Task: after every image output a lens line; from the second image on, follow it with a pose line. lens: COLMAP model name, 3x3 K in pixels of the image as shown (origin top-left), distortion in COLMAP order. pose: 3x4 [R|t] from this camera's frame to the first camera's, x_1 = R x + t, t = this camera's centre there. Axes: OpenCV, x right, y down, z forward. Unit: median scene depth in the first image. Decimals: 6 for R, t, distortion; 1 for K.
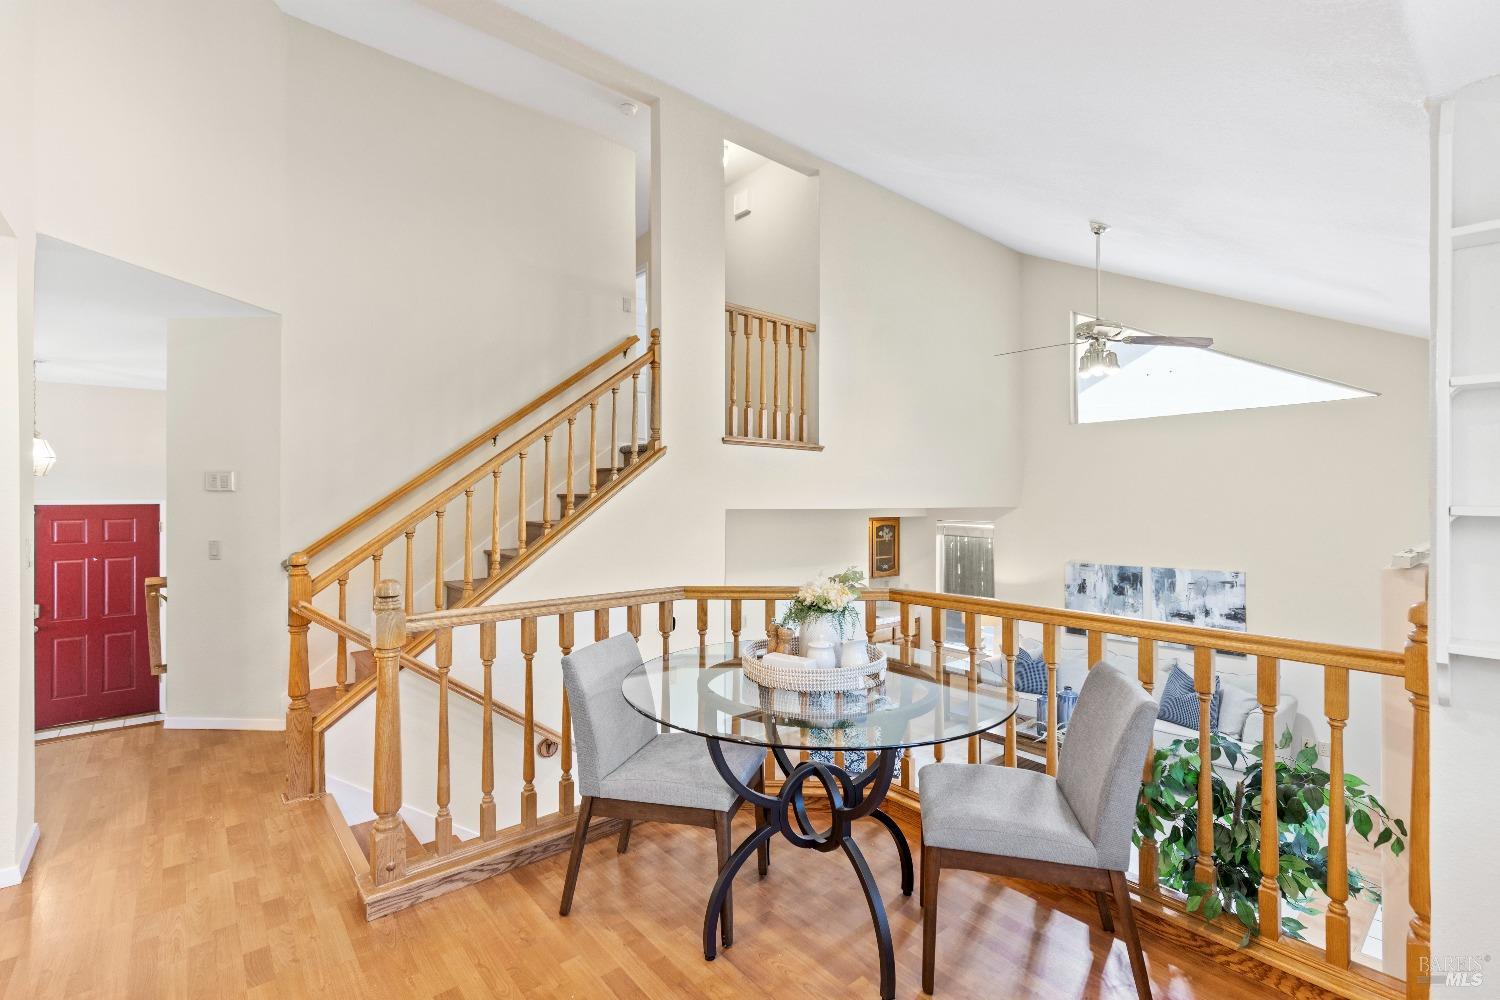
lens RADIAL K [[680.8, 0, 748.5], [0, 680.8, 502.6], [0, 0, 1]] dist [0.010318, -0.002303]
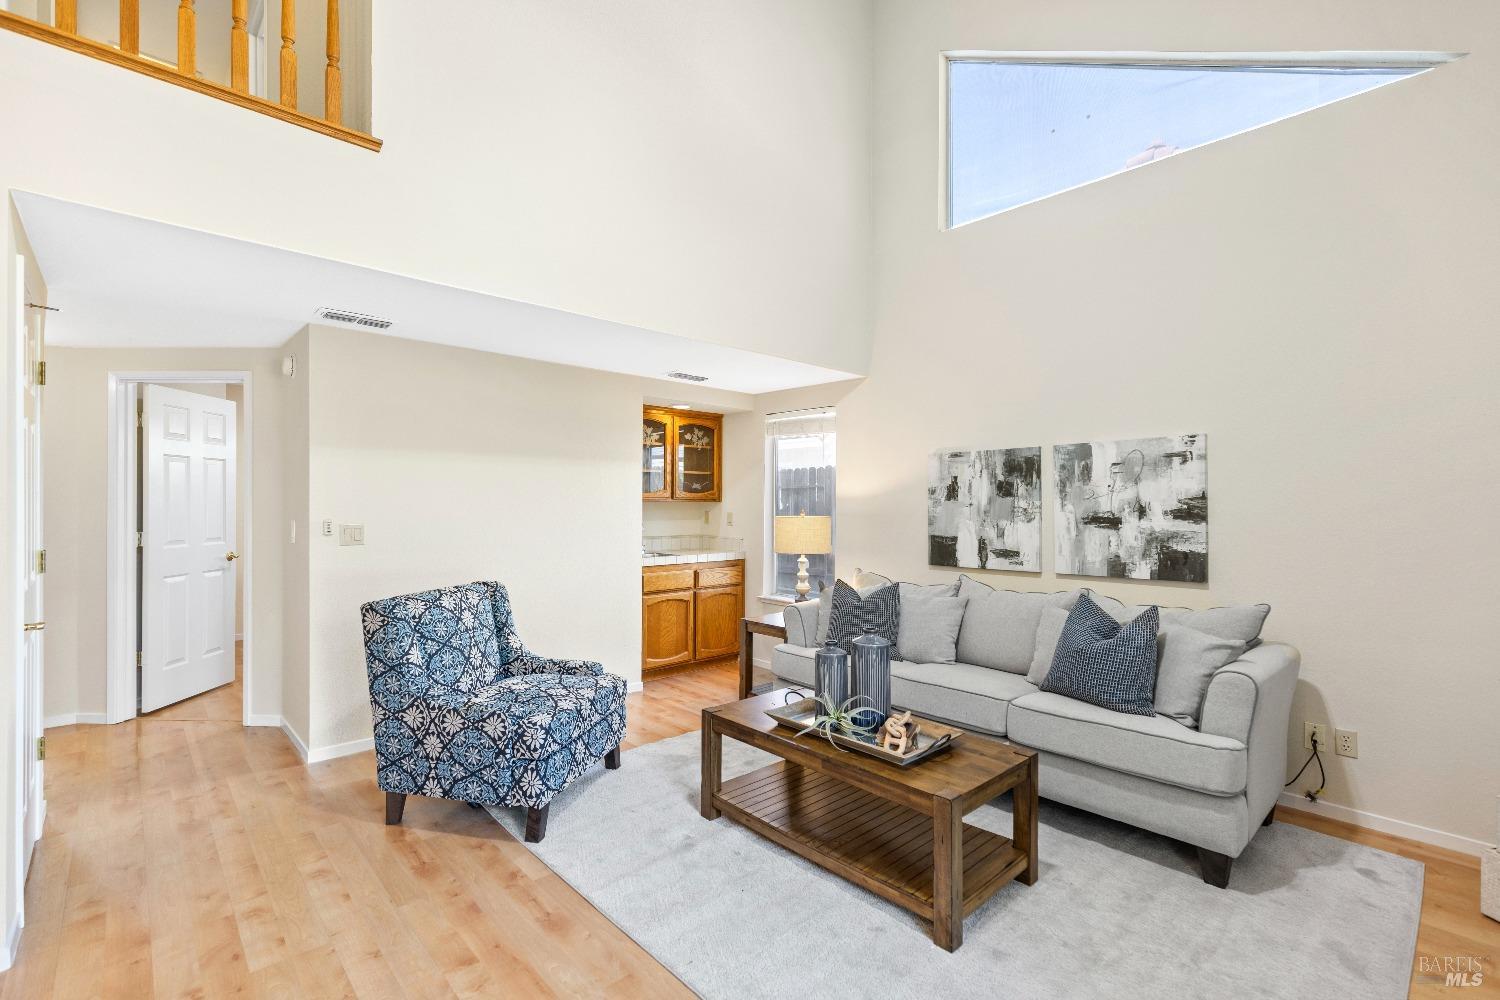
lens RADIAL K [[680.8, 0, 752.1], [0, 680.8, 505.6], [0, 0, 1]] dist [0.010318, -0.002303]
pose [[0.998795, 0.006016, 0.048713, 0.318121], [-0.006042, 0.999982, 0.000379, 0.160584], [-0.048710, -0.000673, 0.998813, 0.445866]]
